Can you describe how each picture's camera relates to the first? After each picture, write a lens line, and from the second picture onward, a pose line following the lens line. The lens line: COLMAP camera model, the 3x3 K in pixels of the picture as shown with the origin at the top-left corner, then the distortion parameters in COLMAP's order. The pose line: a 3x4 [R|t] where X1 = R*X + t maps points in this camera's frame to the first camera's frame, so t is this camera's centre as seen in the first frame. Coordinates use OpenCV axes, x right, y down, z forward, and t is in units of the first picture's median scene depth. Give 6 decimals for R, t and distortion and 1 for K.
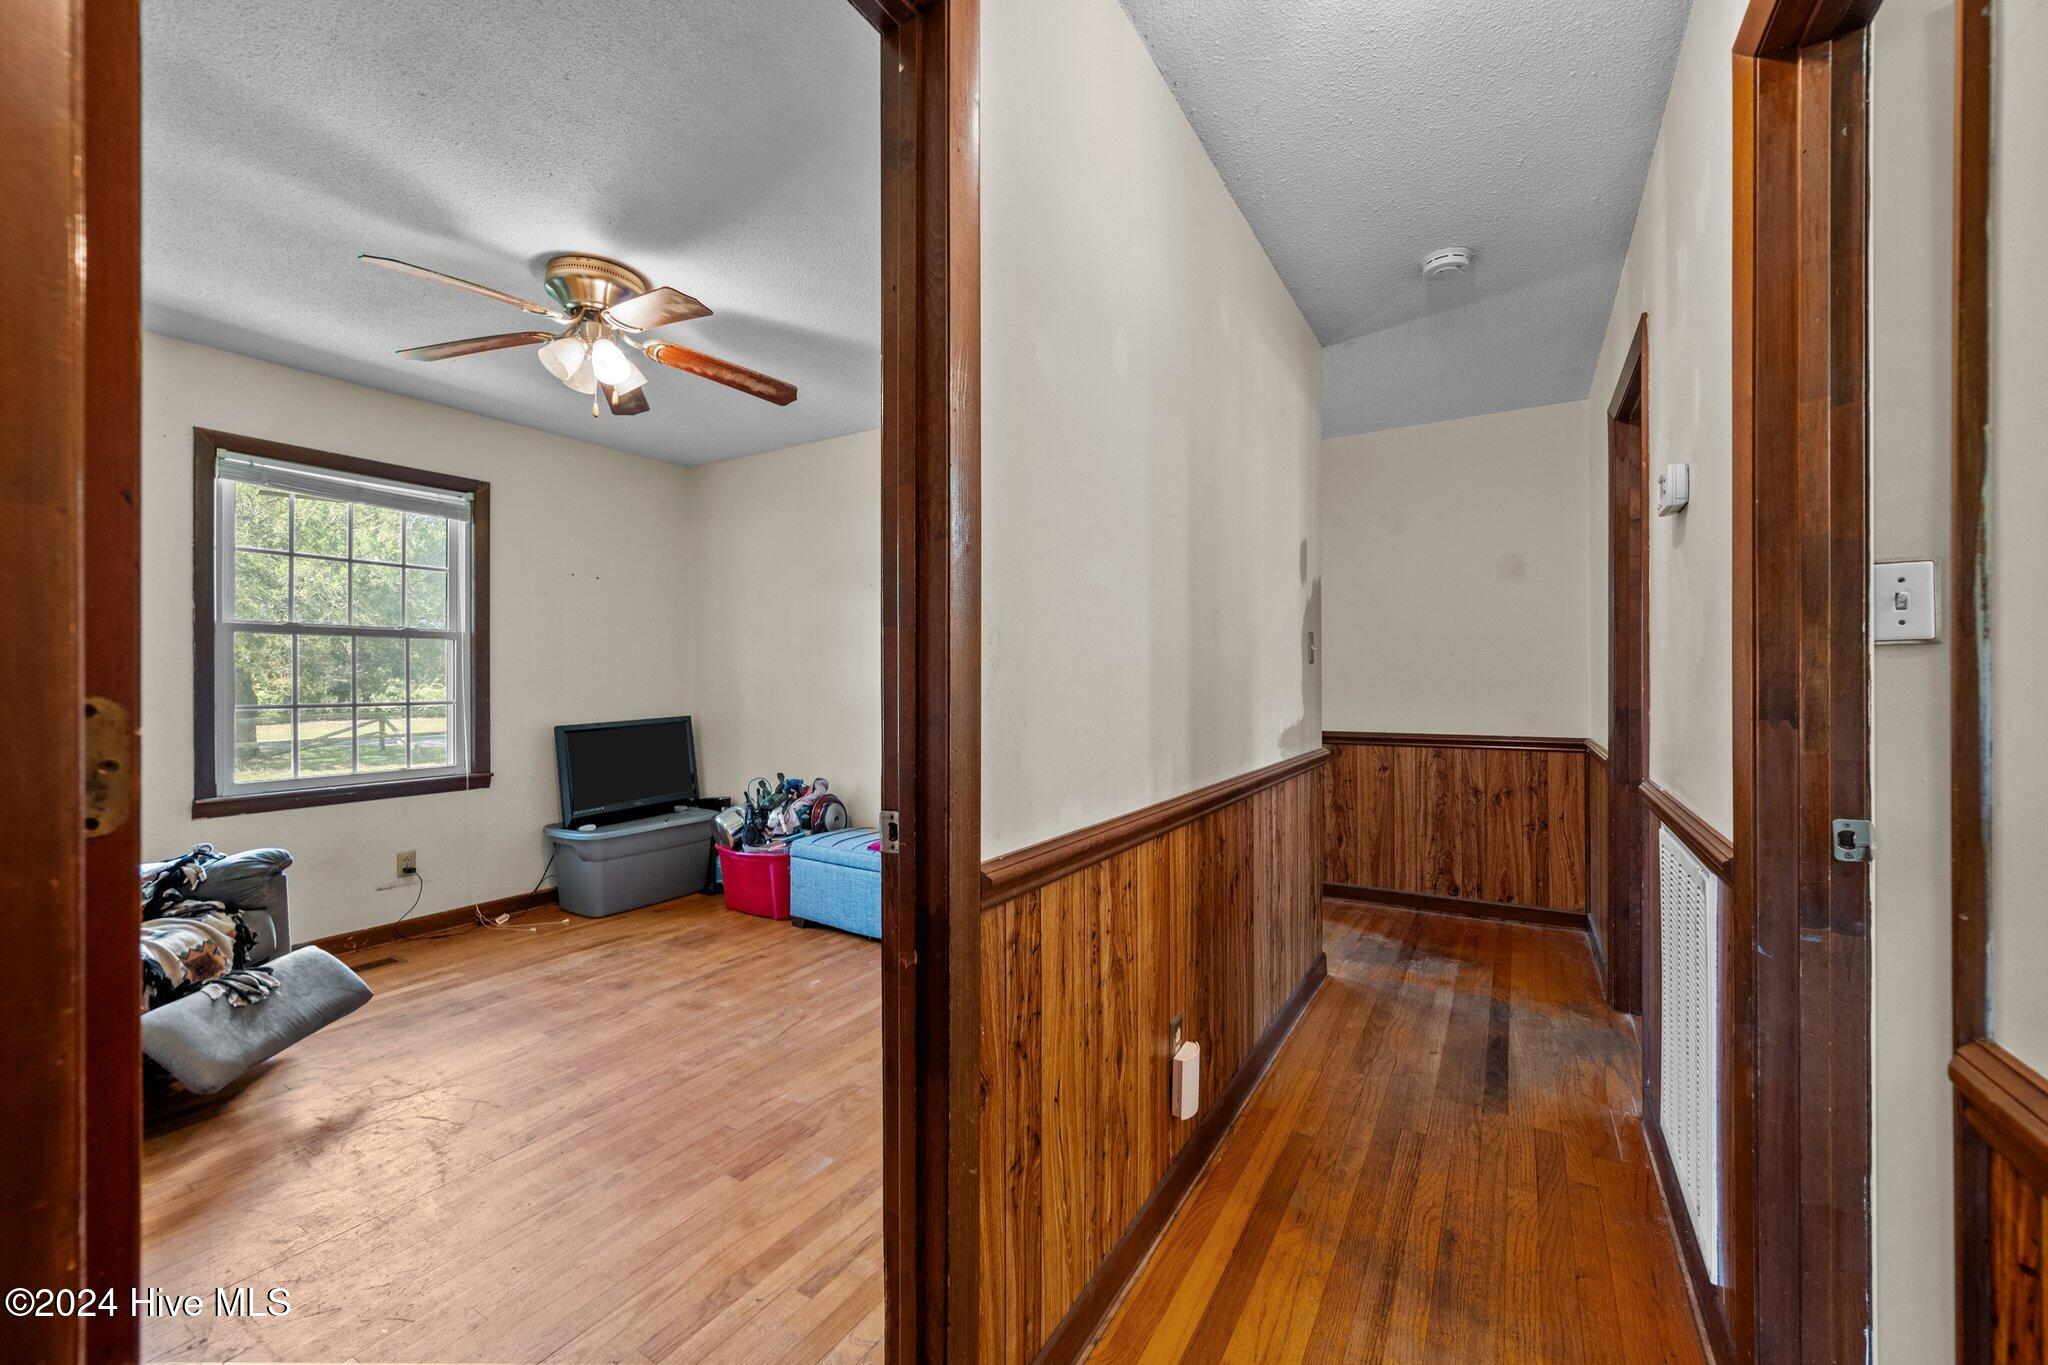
lens RADIAL K [[804.8, 0, 1022.0], [0, 804.8, 677.0], [0, 0, 1]] dist [0.000038, 0.000224]
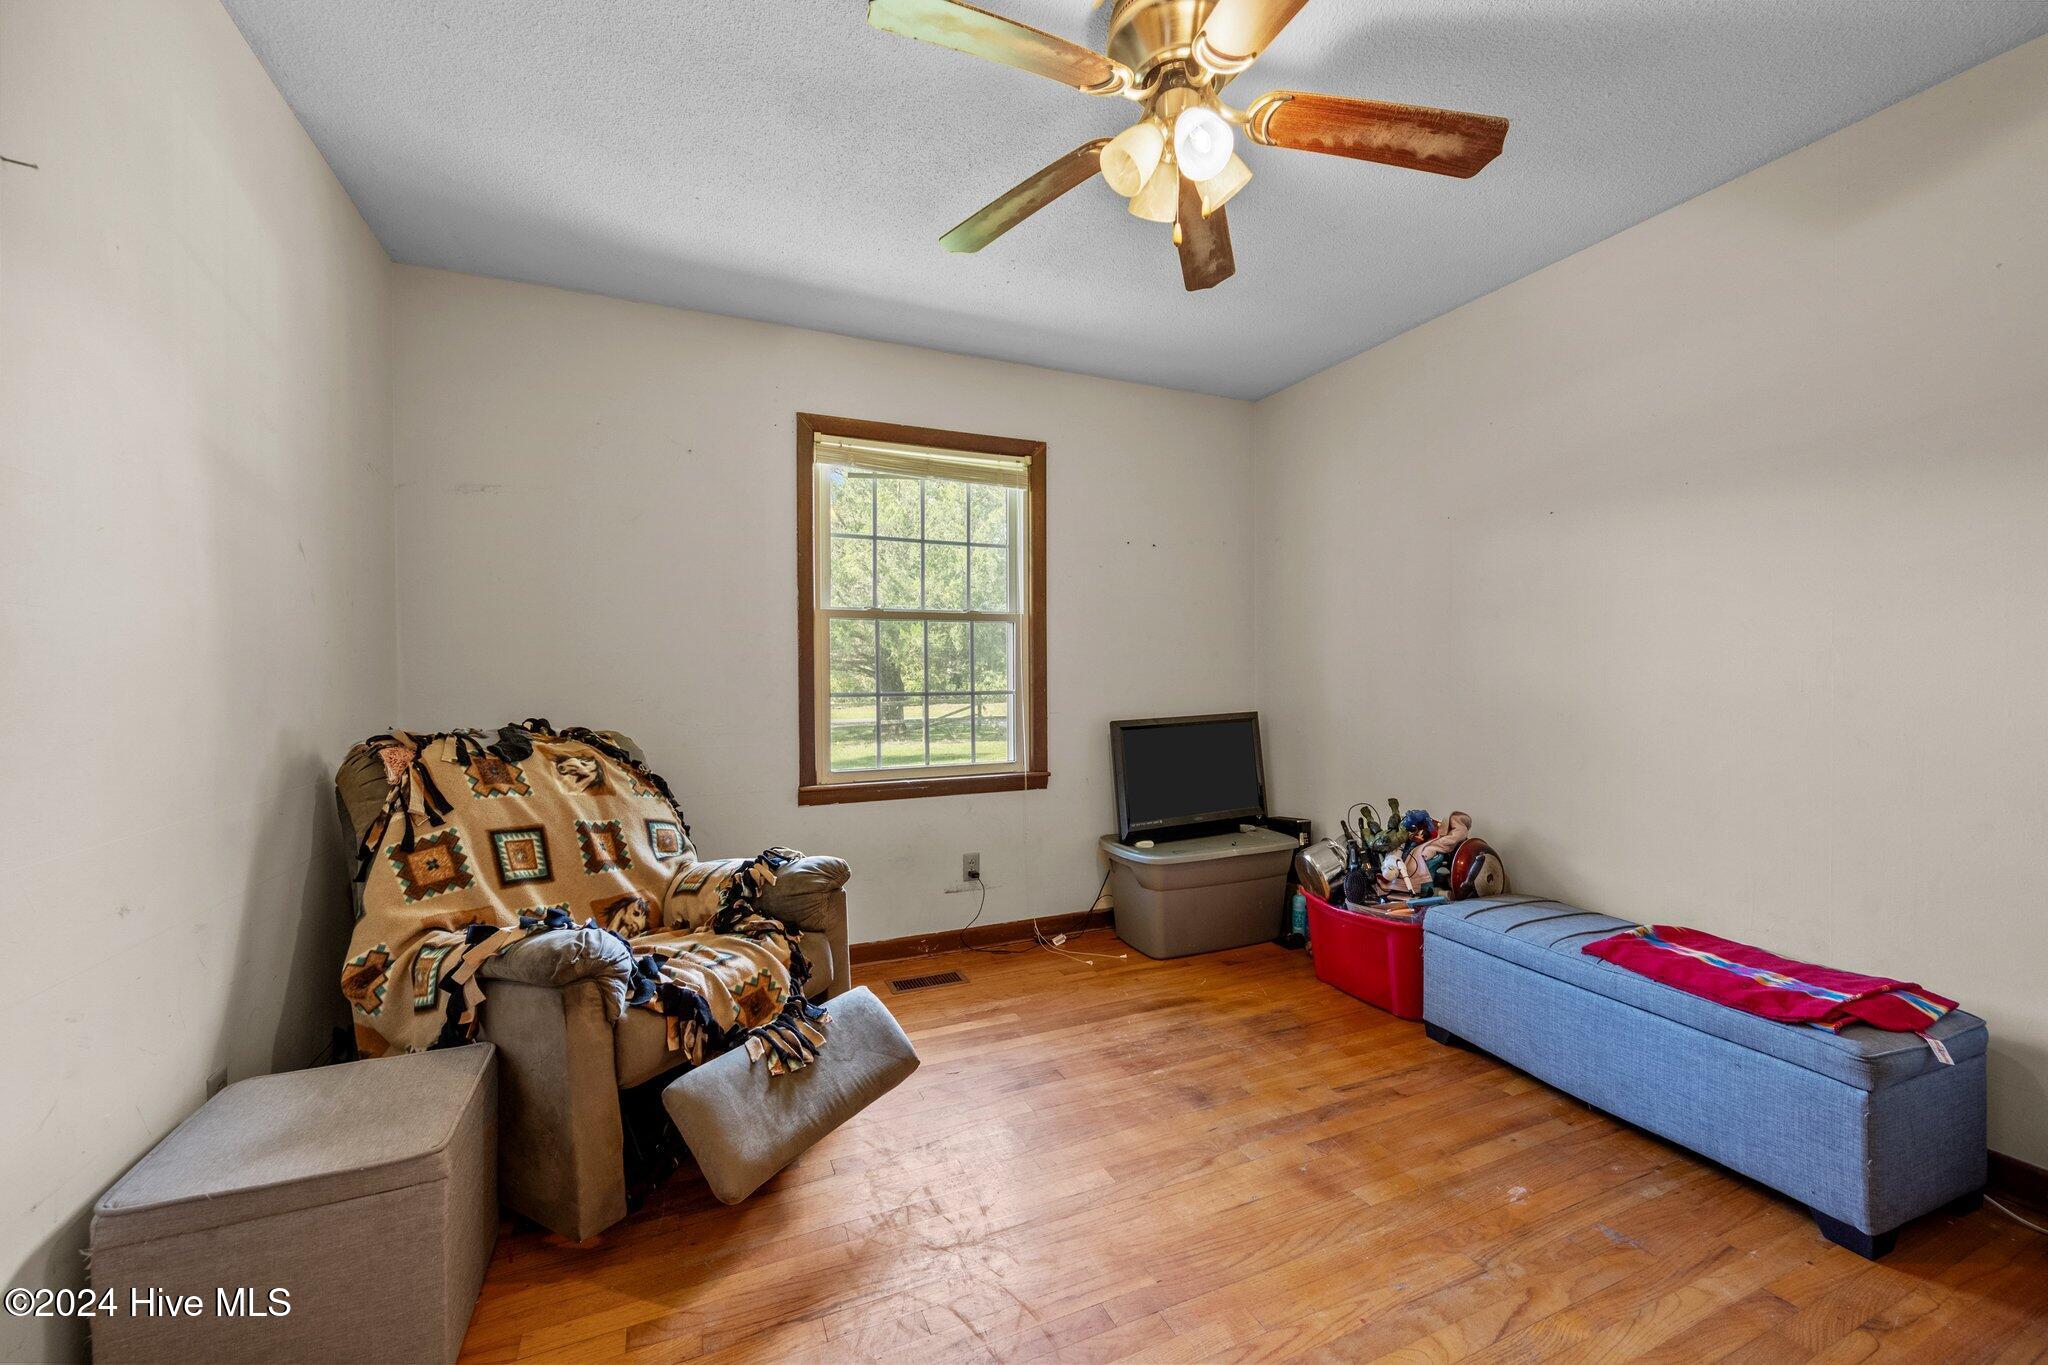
lens RADIAL K [[813.0, 0, 1054.6], [0, 813.0, 687.2], [0, 0, 1]] dist [-0.000393, 0.001368]
pose [[0.835622, 0.009434, -0.549225, -0.167513], [0.003006, 0.999759, 0.021747, 0.006658], [0.549297, -0.019823, 0.835392, 0.265150]]
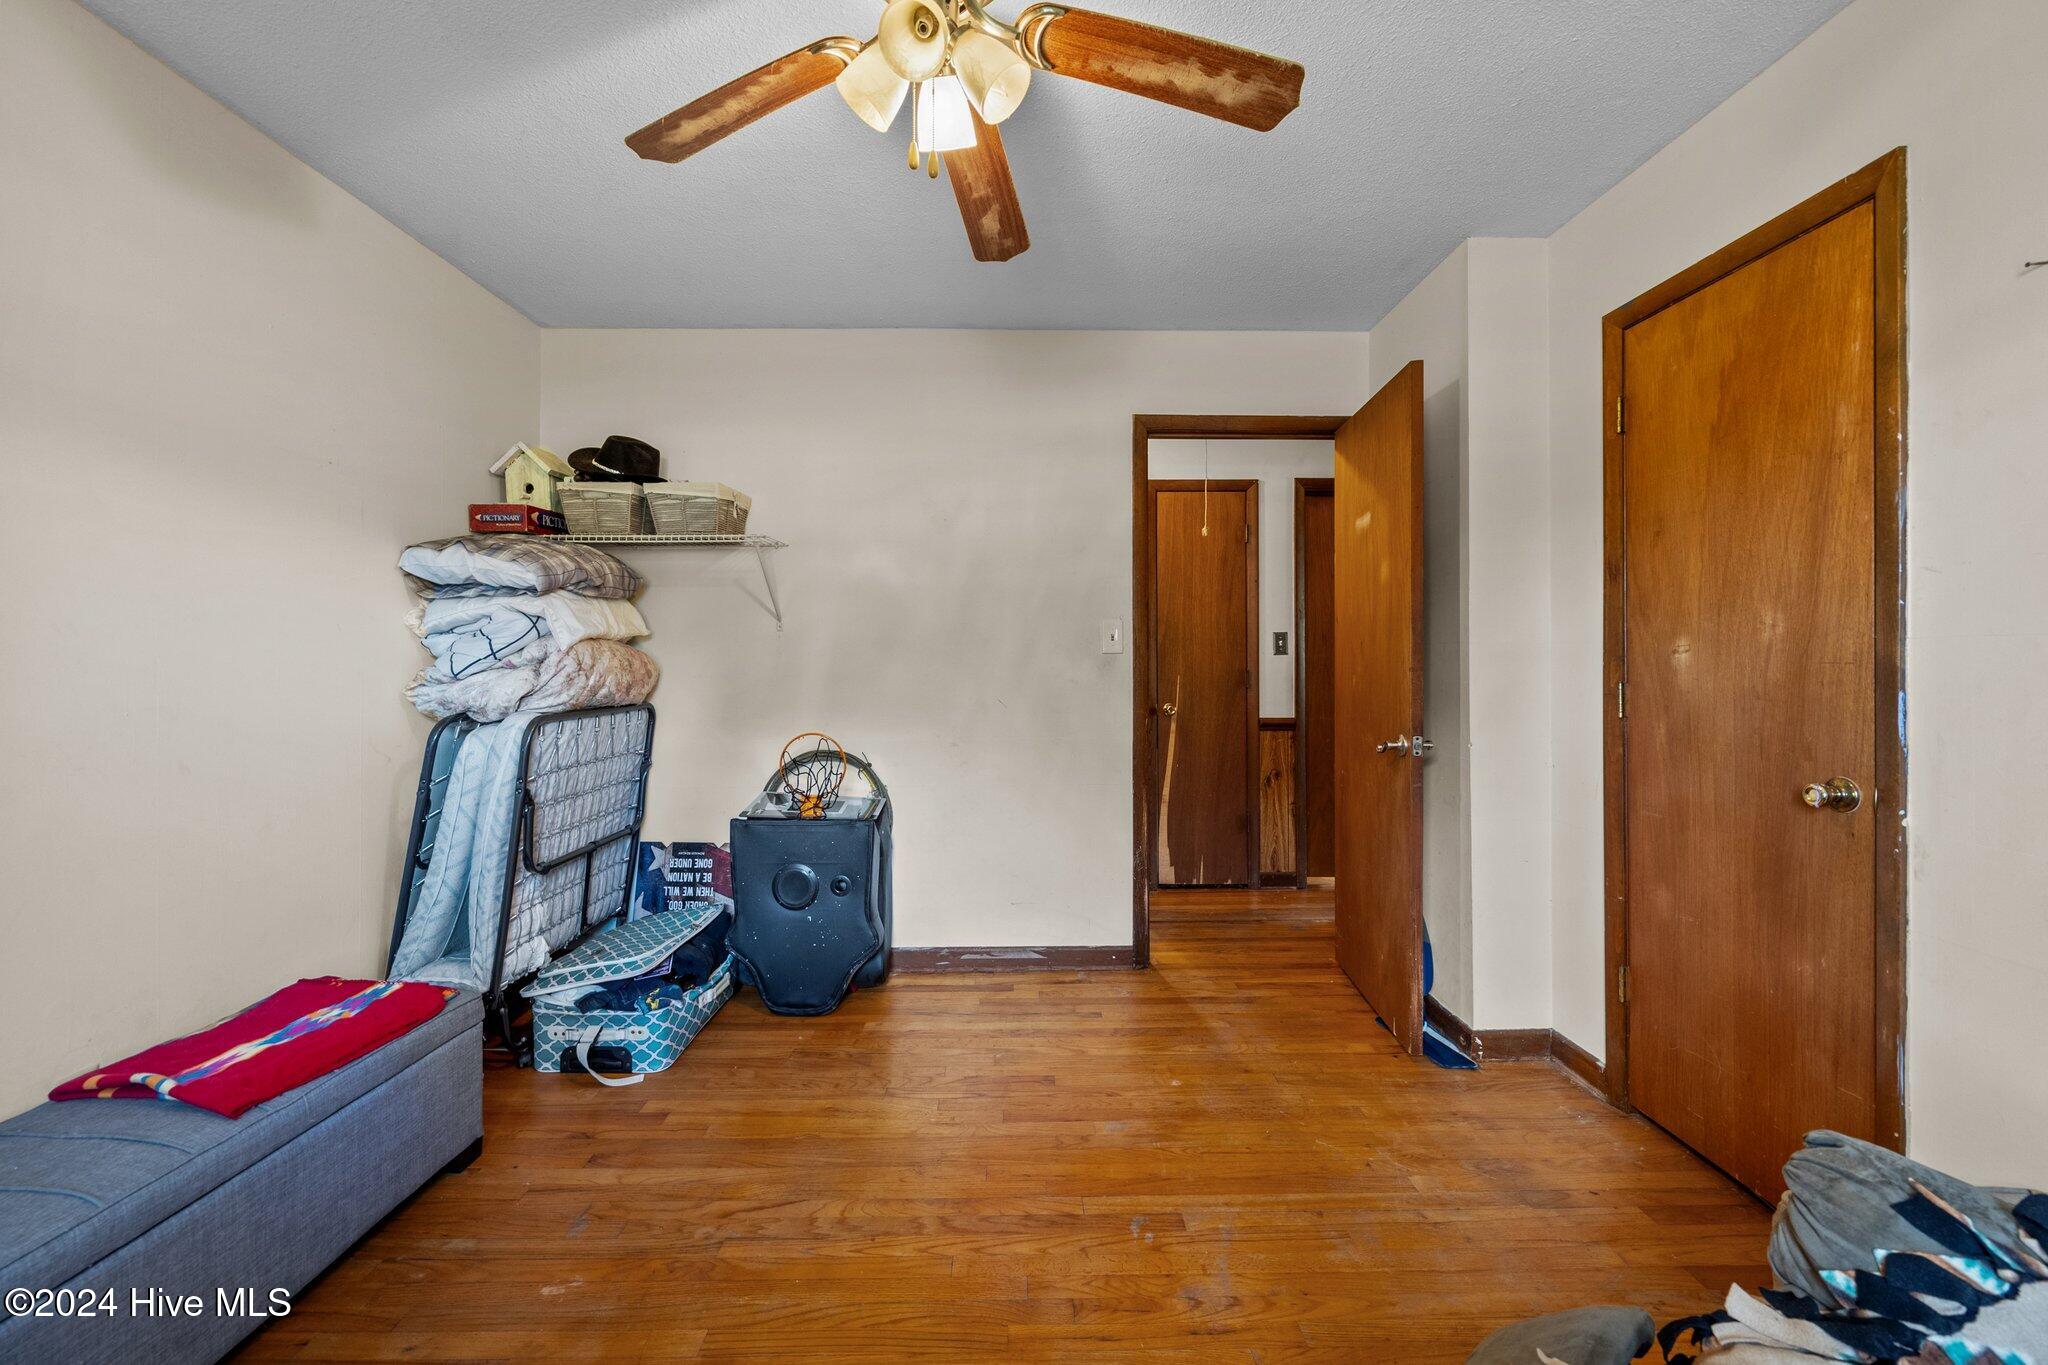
lens RADIAL K [[822.1, 0, 1020.3], [0, 822.1, 672.5], [0, 0, 1]] dist [0.000203, 0.000236]
pose [[-0.533289, 0.004035, 0.845924, -0.643697], [0.001604, 0.999992, -0.003758, 0.002620], [-0.845932, -0.000647, -0.533291, 0.789143]]
